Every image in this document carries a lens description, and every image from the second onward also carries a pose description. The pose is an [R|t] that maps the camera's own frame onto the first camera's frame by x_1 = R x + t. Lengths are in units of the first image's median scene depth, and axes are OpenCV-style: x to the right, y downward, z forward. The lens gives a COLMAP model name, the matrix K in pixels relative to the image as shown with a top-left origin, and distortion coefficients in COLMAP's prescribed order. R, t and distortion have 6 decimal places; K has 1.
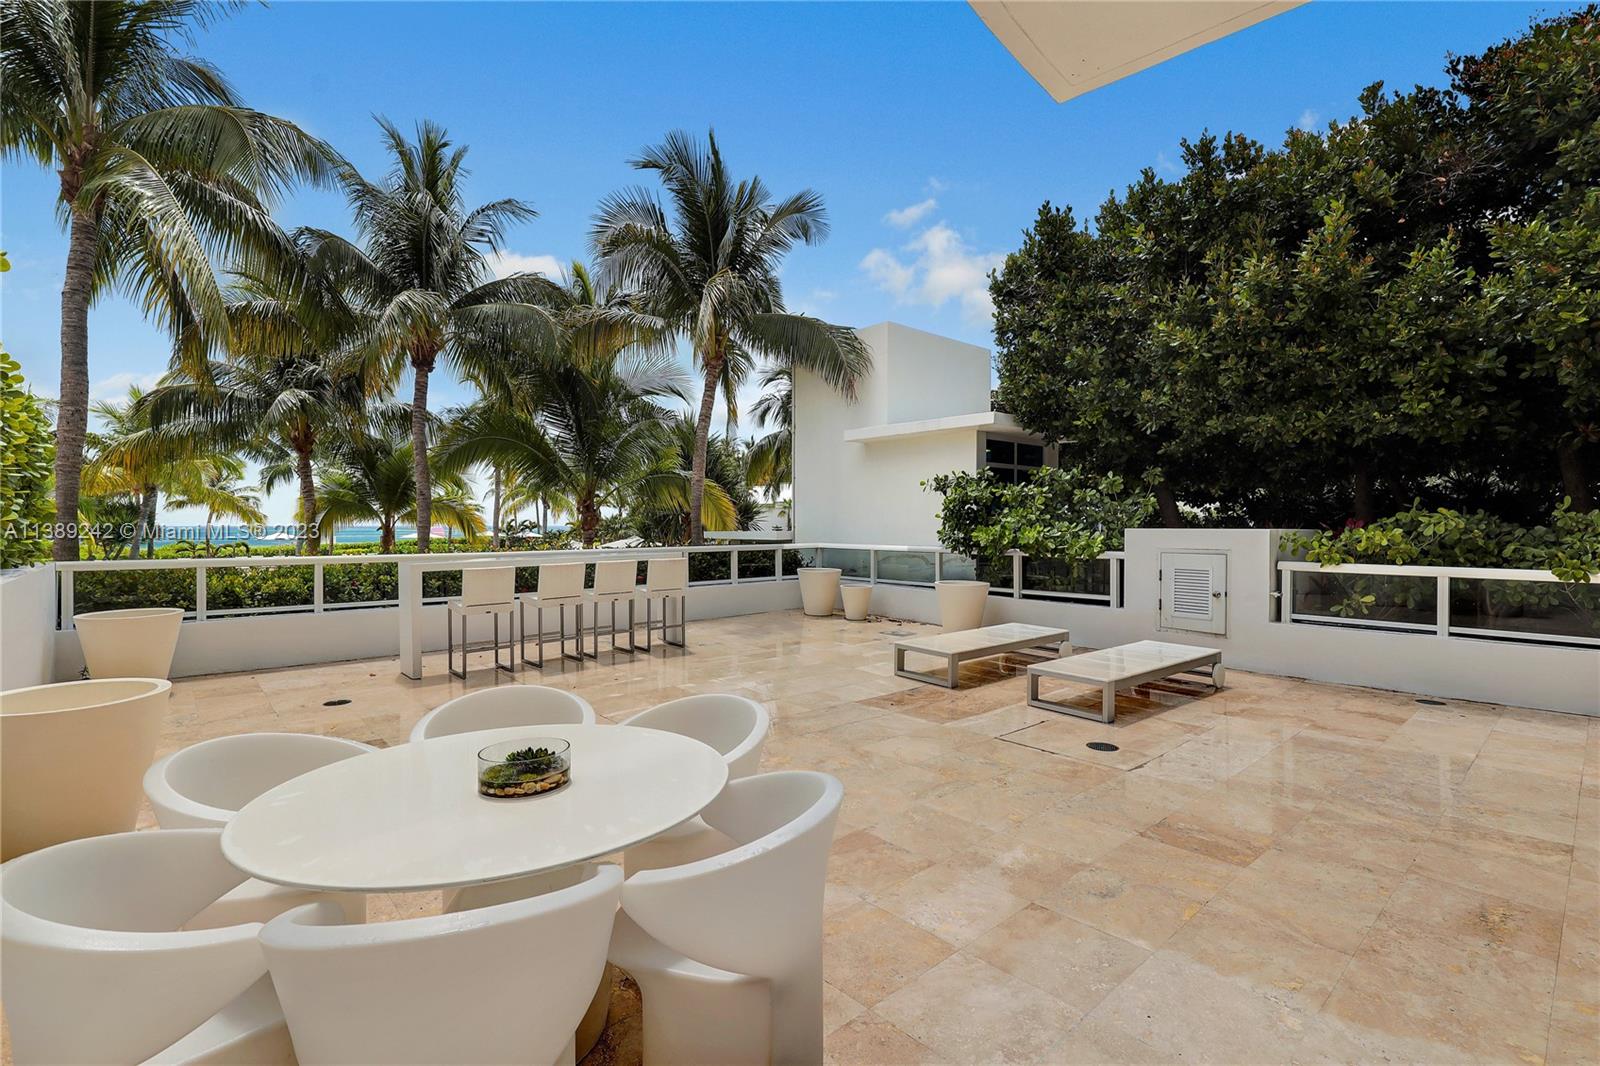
lens RADIAL K [[727.5, 0, 805.5], [0, 727.5, 529.3], [0, 0, 1]] dist [0.001513, -0.000499]
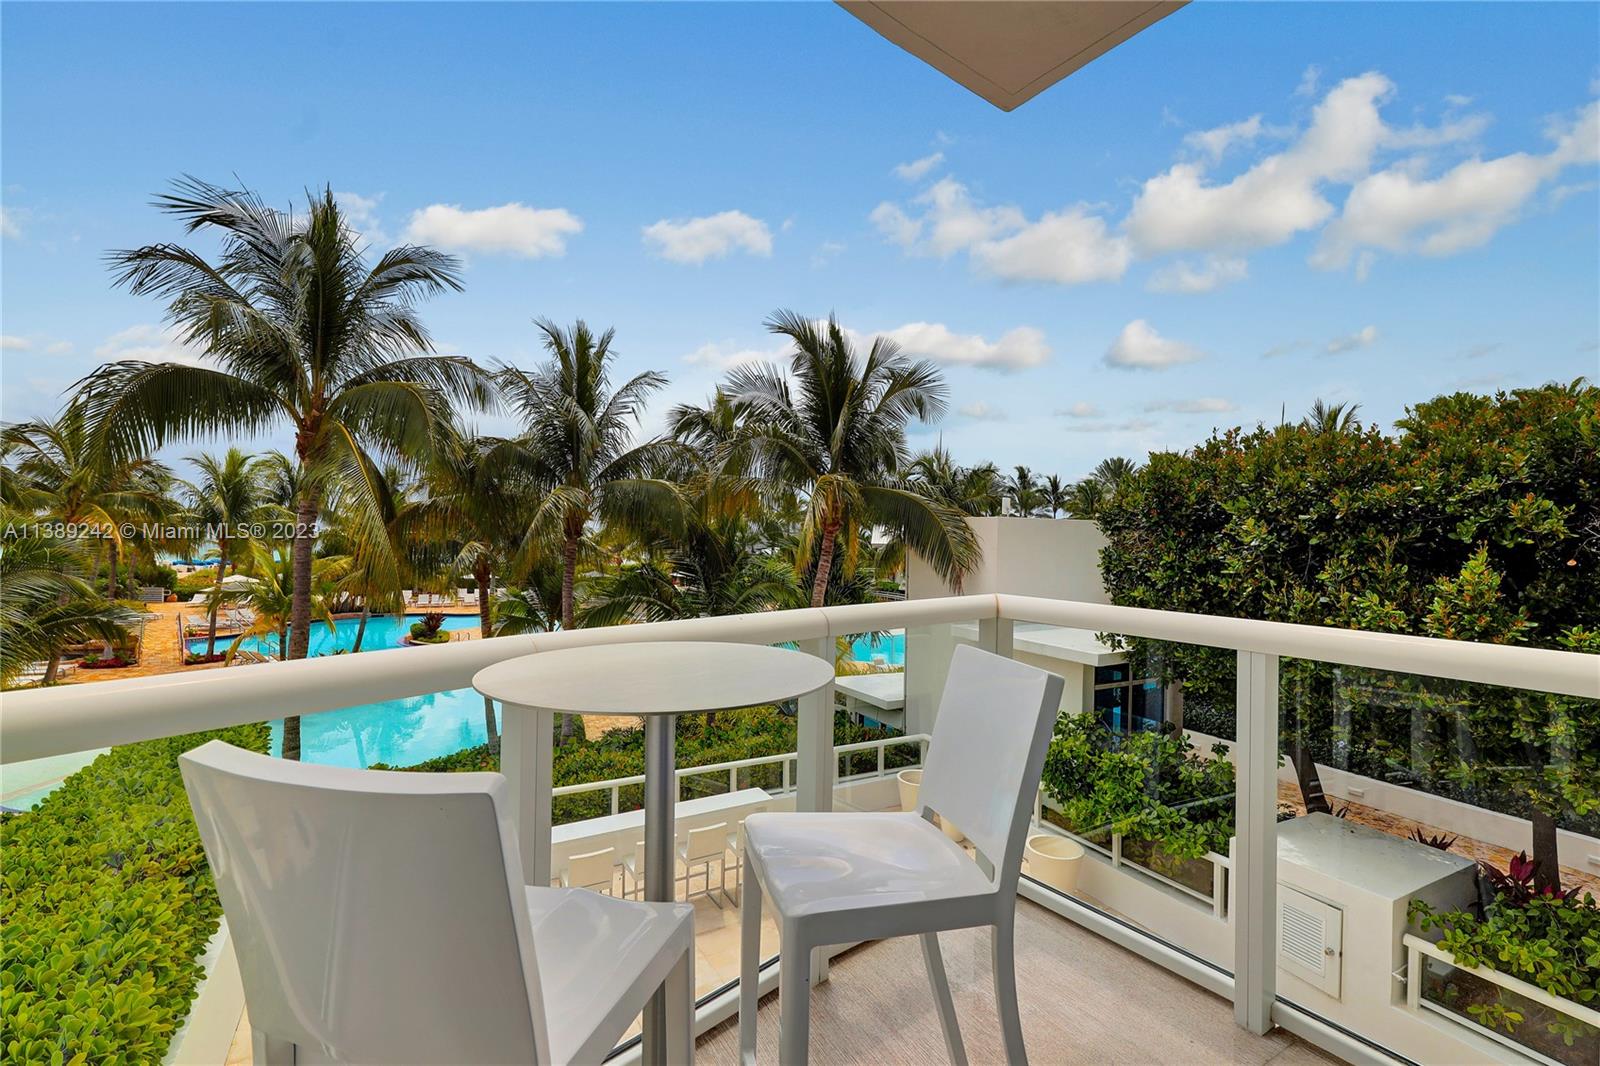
lens RADIAL K [[727.5, 0, 805.5], [0, 727.5, 529.3], [0, 0, 1]] dist [0.001513, -0.000499]
pose [[0.976929, 0.012144, -0.213219, 0.061237], [-0.012386, 0.999923, 0.000198, -0.237596], [0.213205, 0.002448, 0.977004, -0.017948]]
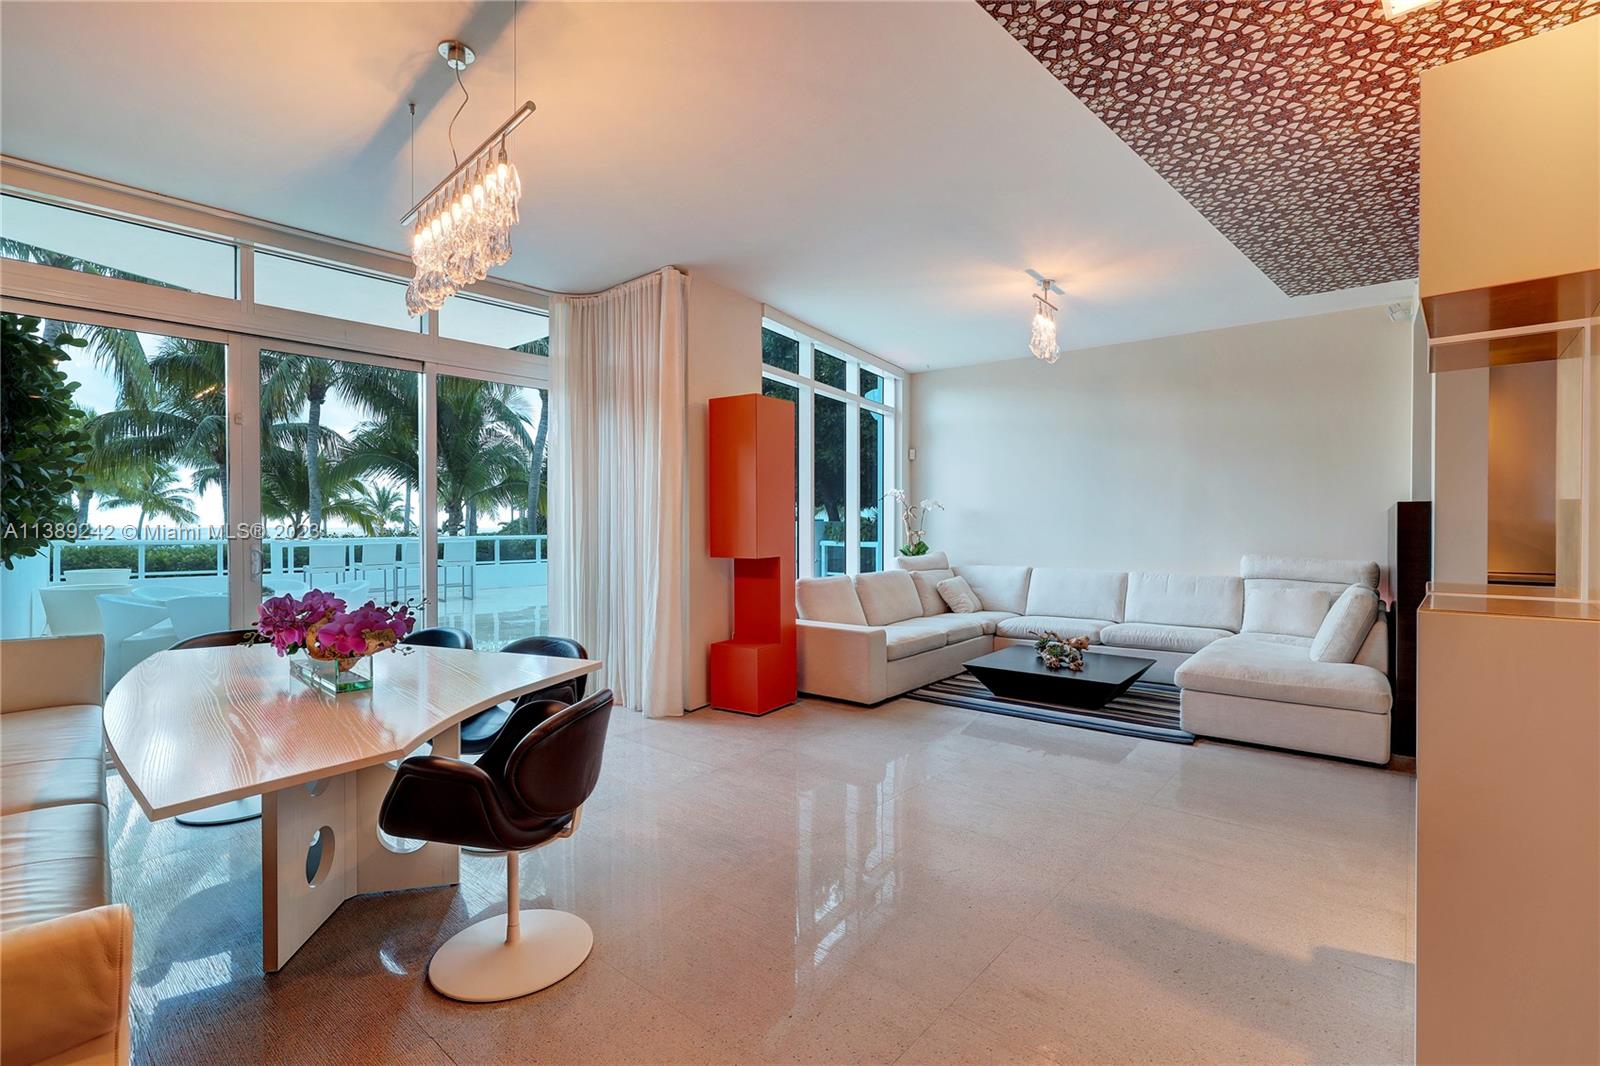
lens RADIAL K [[727.5, 0, 805.5], [0, 727.5, 529.3], [0, 0, 1]] dist [0.001513, -0.000499]
pose [[0.998561, -0.001166, 0.053619, 0.281159], [0.001204, 0.999999, -0.000669, 0.010909], [-0.053618, 0.000733, 0.998561, -0.351496]]
